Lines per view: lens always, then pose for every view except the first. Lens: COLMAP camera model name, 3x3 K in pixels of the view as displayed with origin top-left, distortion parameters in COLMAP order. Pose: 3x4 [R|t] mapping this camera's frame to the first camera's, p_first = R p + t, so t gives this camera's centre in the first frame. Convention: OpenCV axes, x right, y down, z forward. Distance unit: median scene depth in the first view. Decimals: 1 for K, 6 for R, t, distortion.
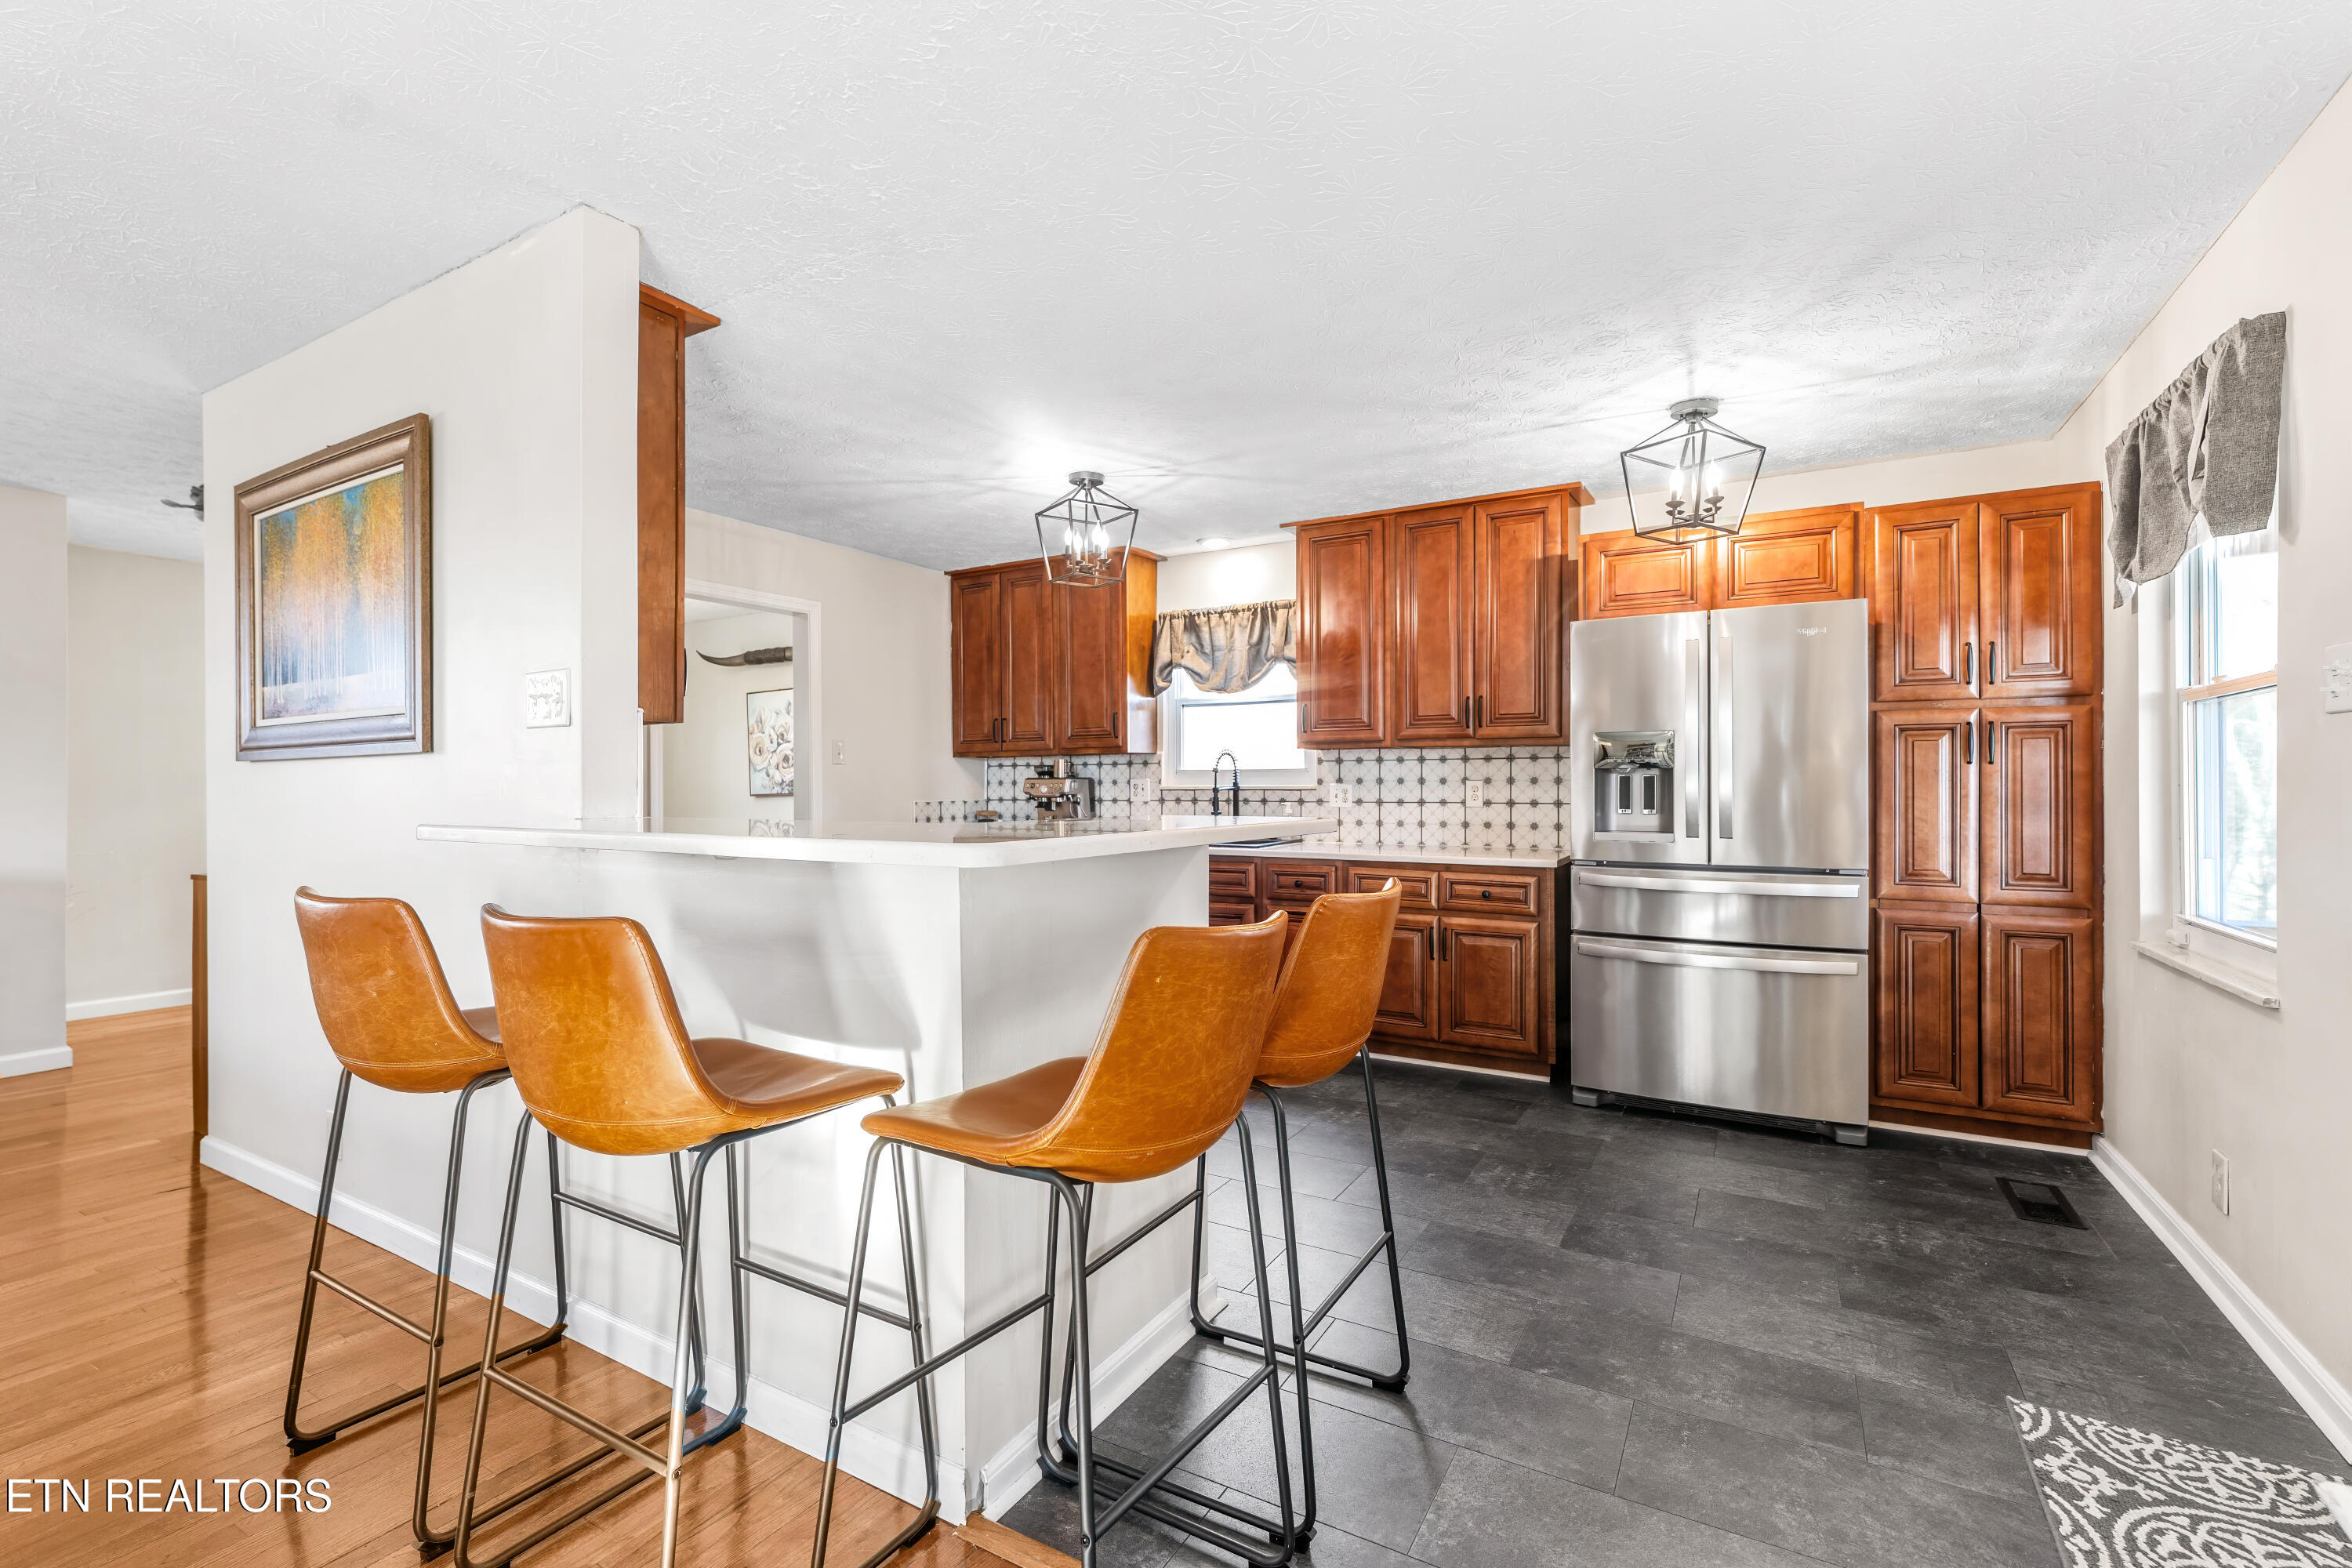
lens RADIAL K [[1026.6, 0, 1166.1], [0, 1026.6, 792.7], [0, 0, 1]] dist [-0.006444, -0.000289]
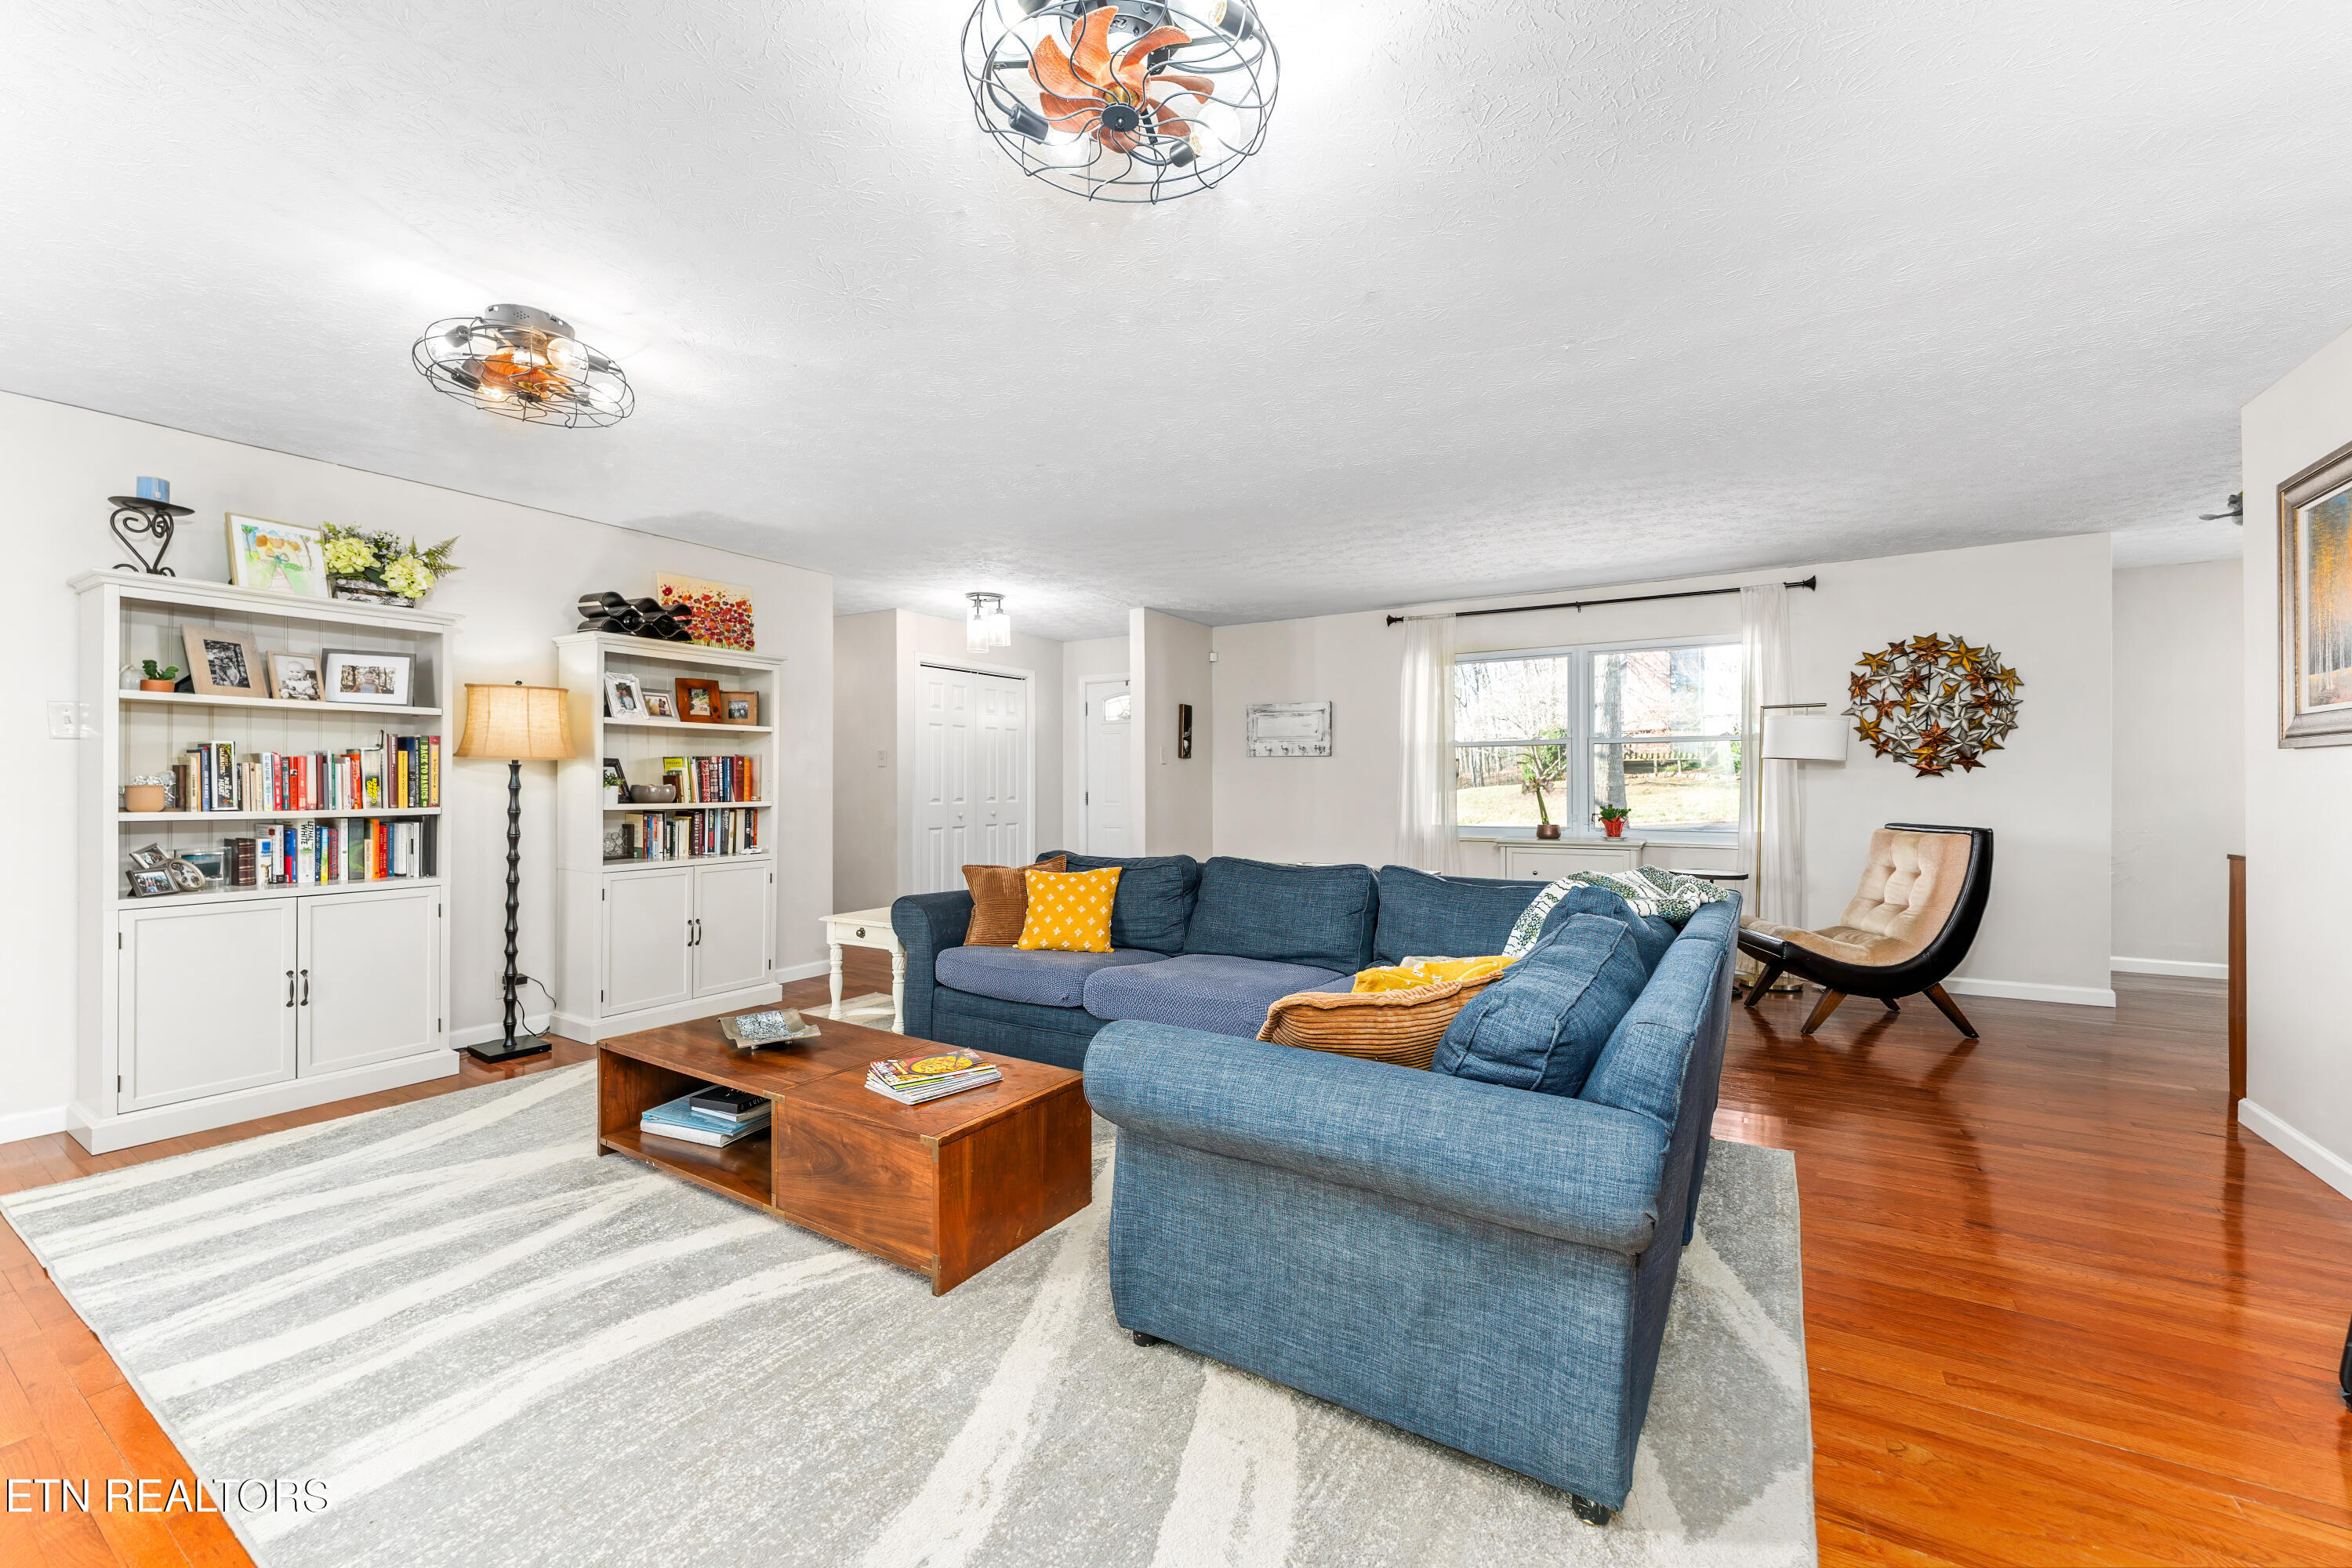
lens RADIAL K [[942.4, 0, 1161.2], [0, 942.4, 782.0], [0, 0, 1]] dist [-0.000316, 0.002806]
pose [[-0.036636, 0.001822, -0.999327, 0.061572], [-0.000908, 0.999998, 0.001857, 0.001207], [0.999328, 0.000976, -0.036634, -0.065682]]
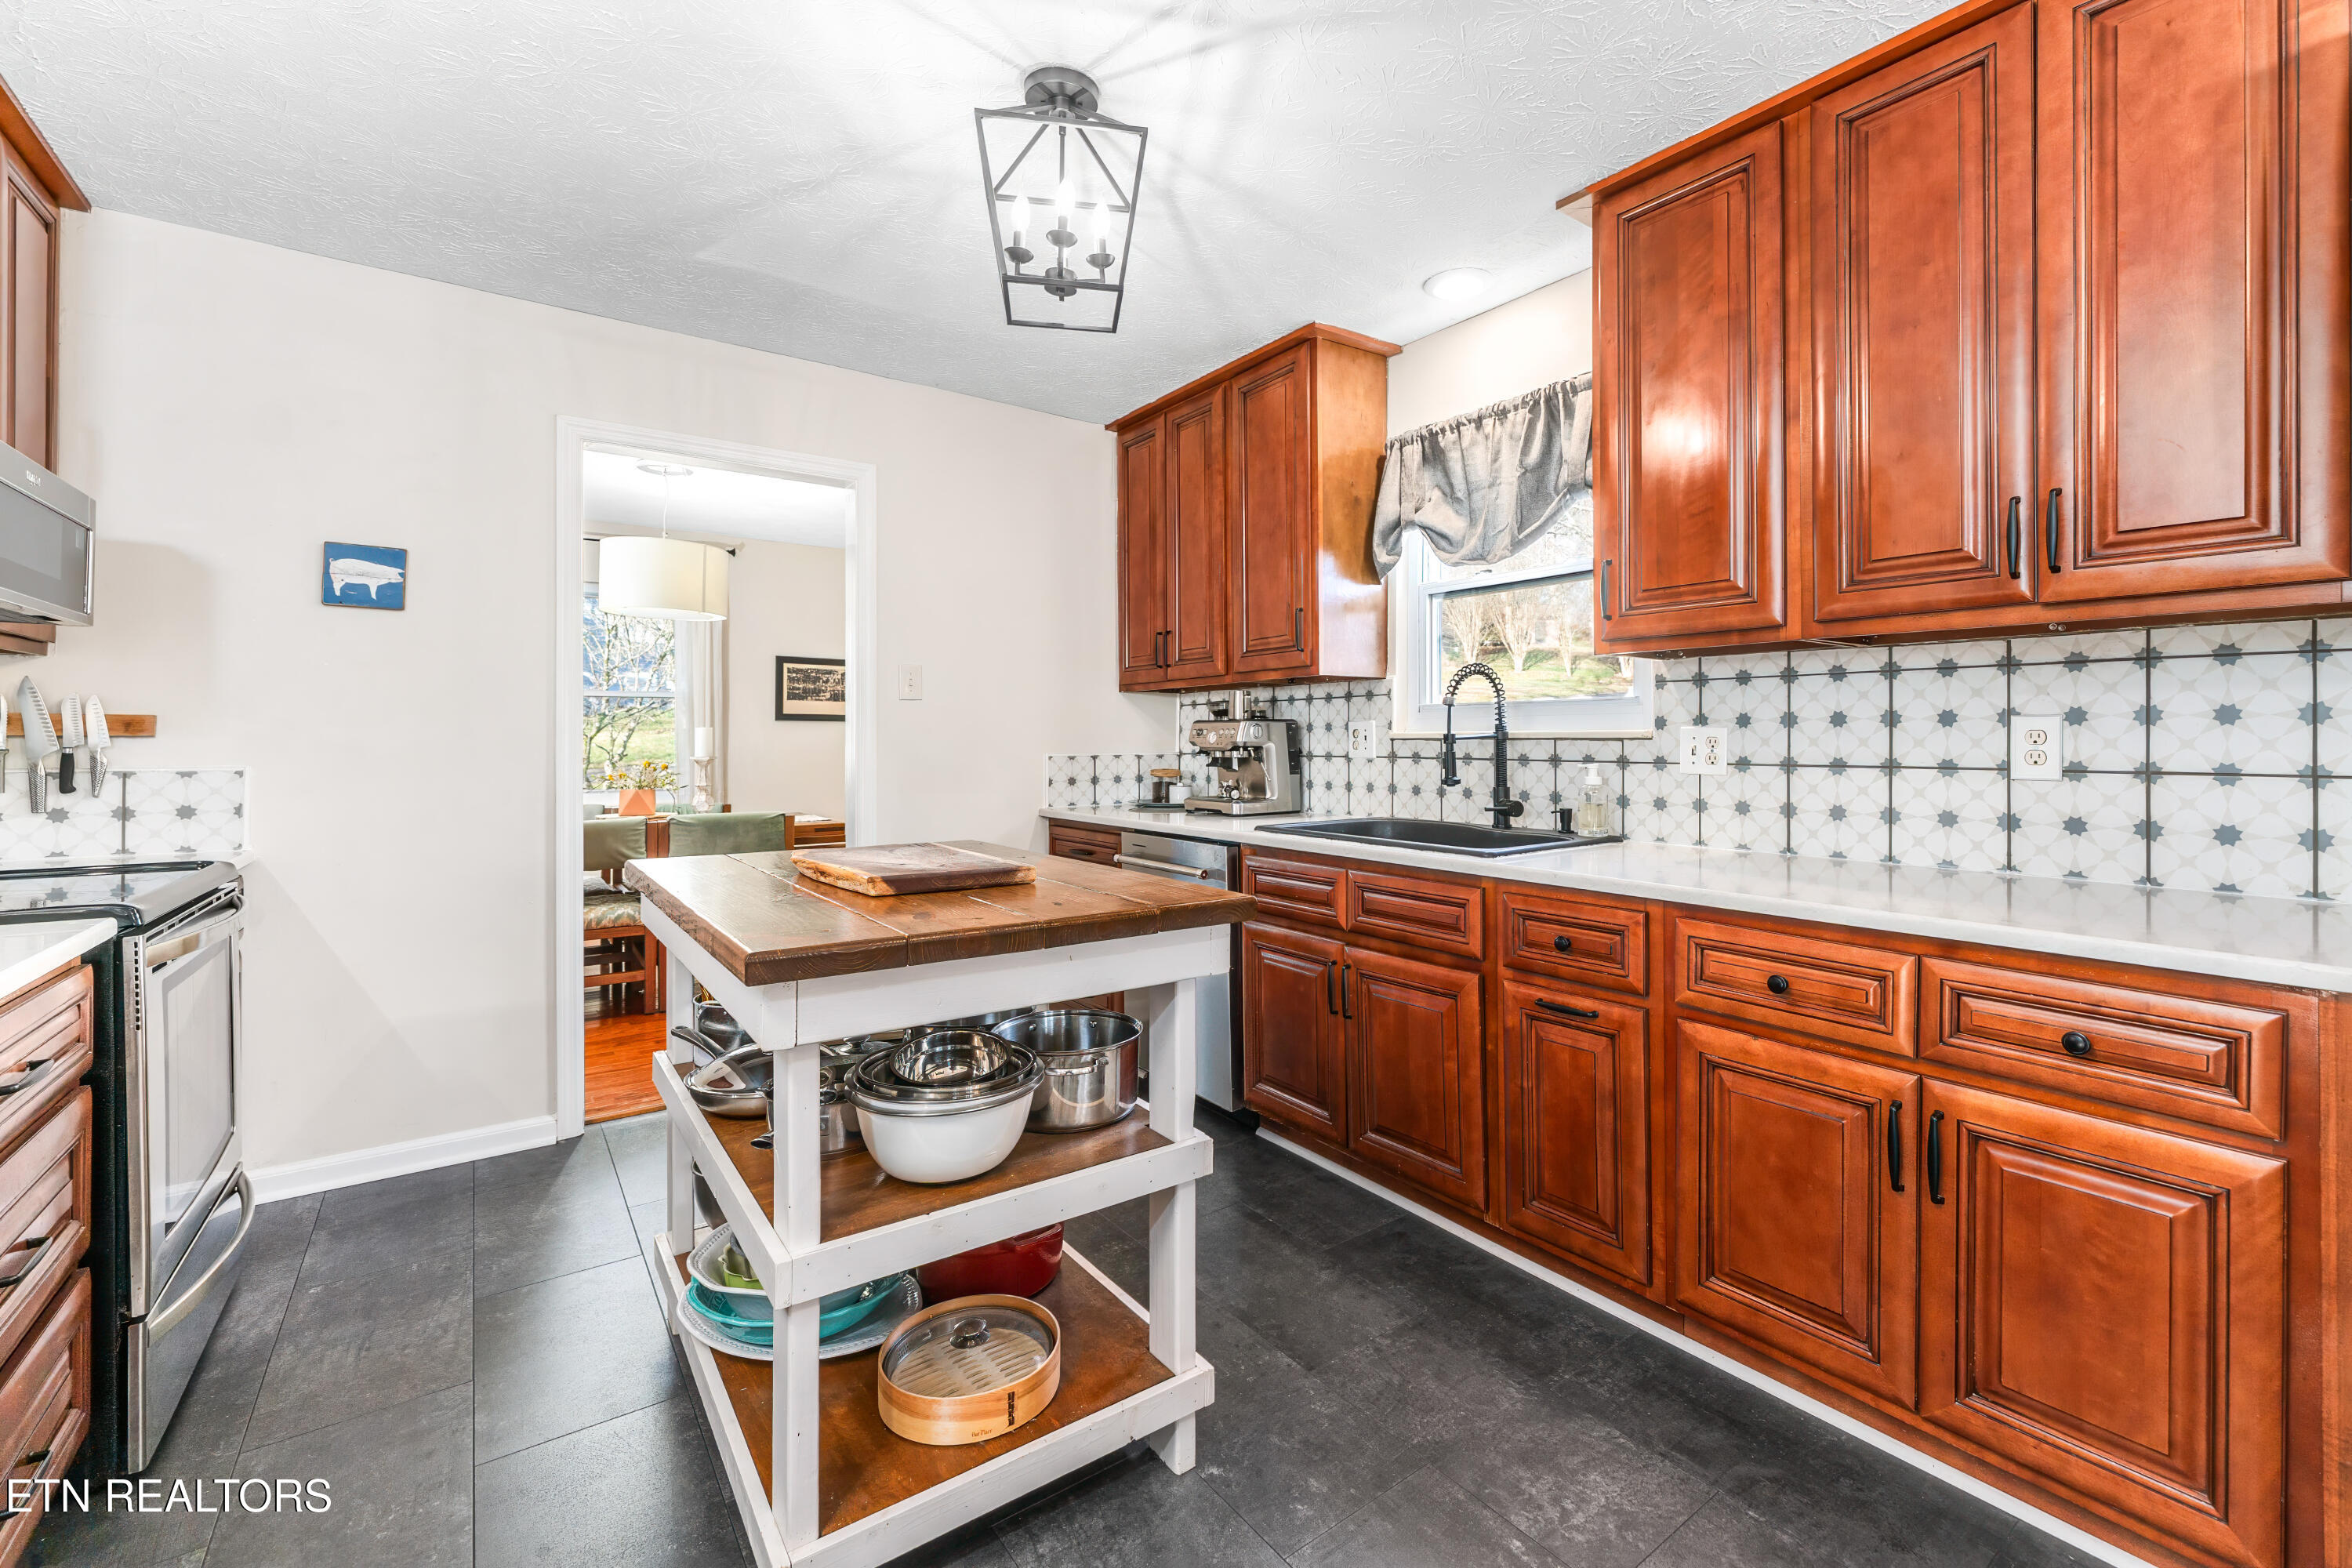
lens RADIAL K [[1000.3, 0, 1244.7], [0, 1000.3, 740.0], [0, 0, 1]] dist [-0.002476, -0.000614]
pose [[0.930226, 0.002606, -0.366978, 0.158958], [-0.005011, 0.999972, -0.005602, 0.001706], [0.366953, 0.007050, 0.930213, 0.533090]]
